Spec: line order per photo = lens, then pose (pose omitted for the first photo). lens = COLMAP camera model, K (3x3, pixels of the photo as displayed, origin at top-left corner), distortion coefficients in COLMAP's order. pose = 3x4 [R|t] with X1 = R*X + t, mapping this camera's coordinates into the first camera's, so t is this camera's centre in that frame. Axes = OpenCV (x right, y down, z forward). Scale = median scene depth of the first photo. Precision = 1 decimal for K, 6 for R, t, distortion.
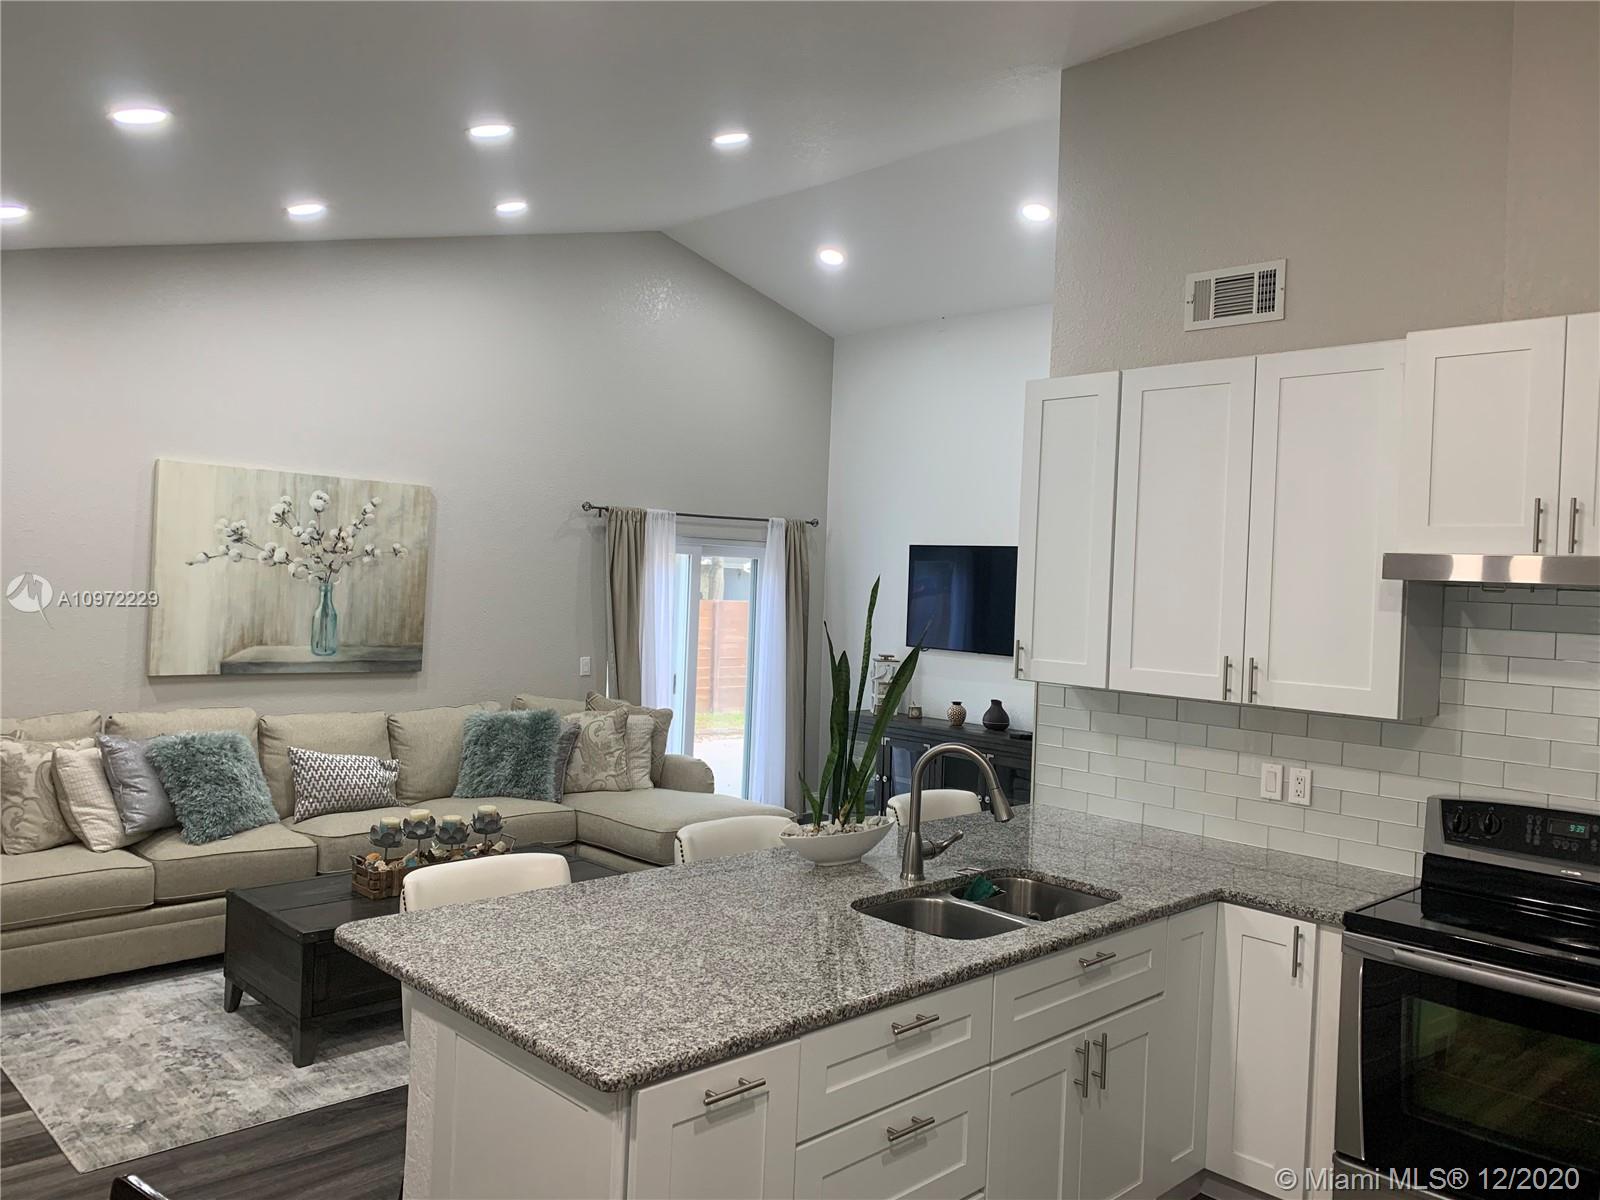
lens RADIAL K [[1211.8, 0, 797.7], [0, 1211.8, 599.0], [0, 0, 1]] dist [0.054813, -0.056692]
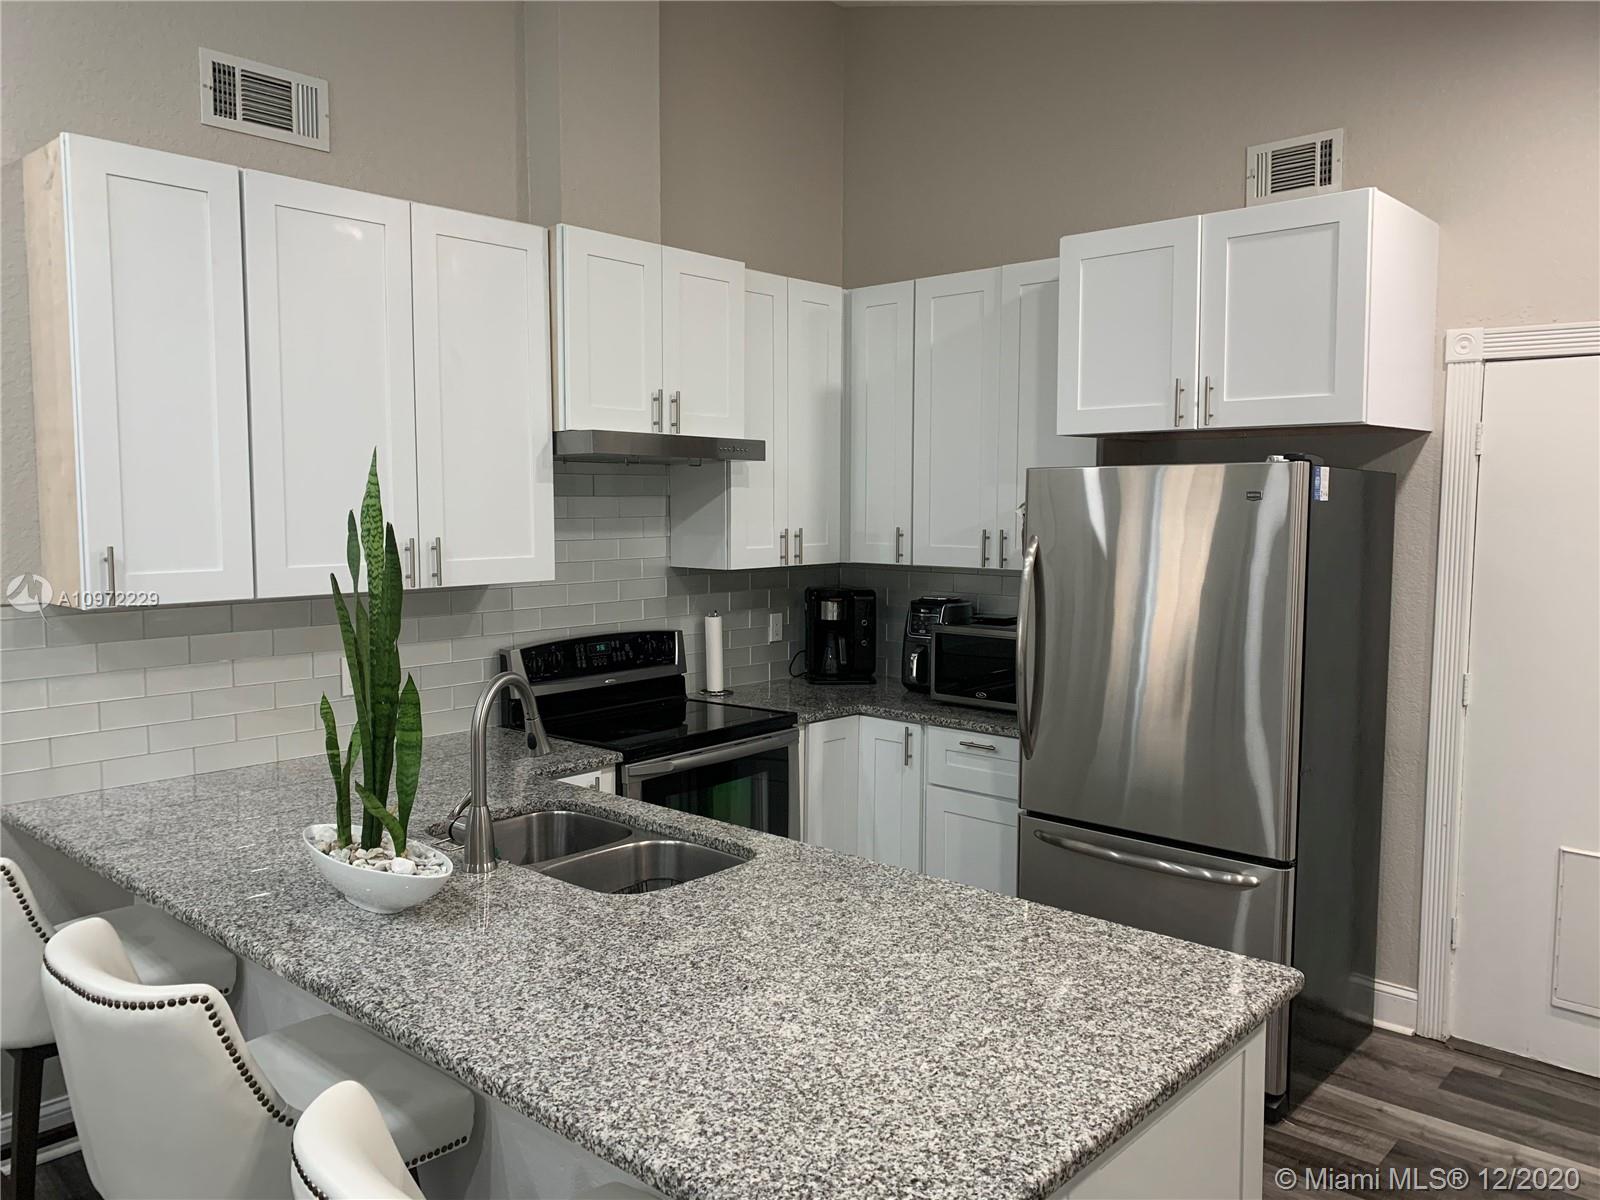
lens RADIAL K [[1211.8, 0, 797.6], [0, 1211.8, 597.7], [0, 0, 1]] dist [0.054813, -0.056692]
pose [[-0.058001, -0.123695, 0.990624, -0.752257], [0.012519, 0.992126, 0.124616, -0.025212], [-0.998238, 0.019630, -0.055996, 1.019794]]
